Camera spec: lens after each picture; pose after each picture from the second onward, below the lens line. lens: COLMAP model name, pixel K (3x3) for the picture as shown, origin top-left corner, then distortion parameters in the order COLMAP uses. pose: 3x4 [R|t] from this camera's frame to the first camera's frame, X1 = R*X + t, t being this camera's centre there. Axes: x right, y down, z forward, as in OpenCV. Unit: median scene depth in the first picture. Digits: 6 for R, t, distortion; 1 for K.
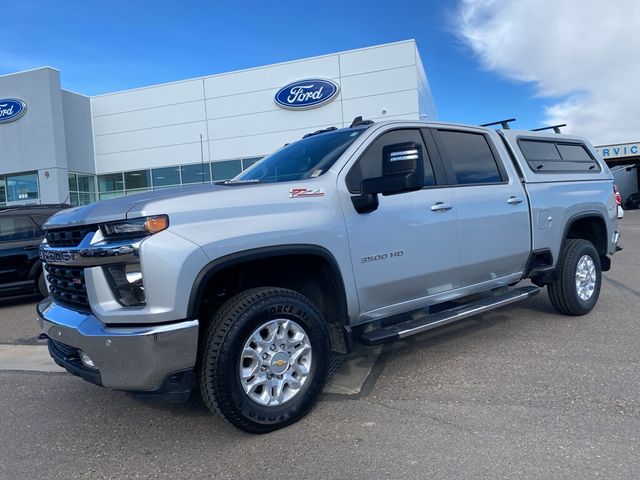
lens RADIAL K [[497.1, 0, 319.0], [0, 497.1, 216.2], [0, 0, 1]] dist [0.052213, -0.088852]
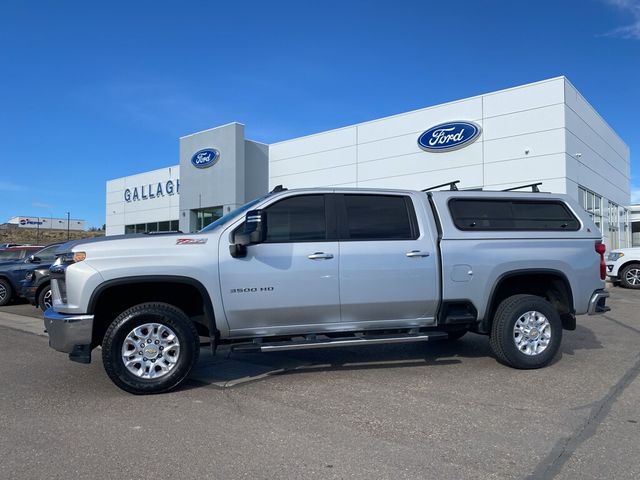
lens RADIAL K [[497.1, 0, 319.0], [0, 497.1, 216.2], [0, 0, 1]] dist [0.052213, -0.088852]
pose [[0.919015, 0.028295, -0.393206, 0.598317], [-0.054511, 0.996960, -0.055664, -0.040190], [0.390436, 0.072590, 0.917764, -0.153413]]
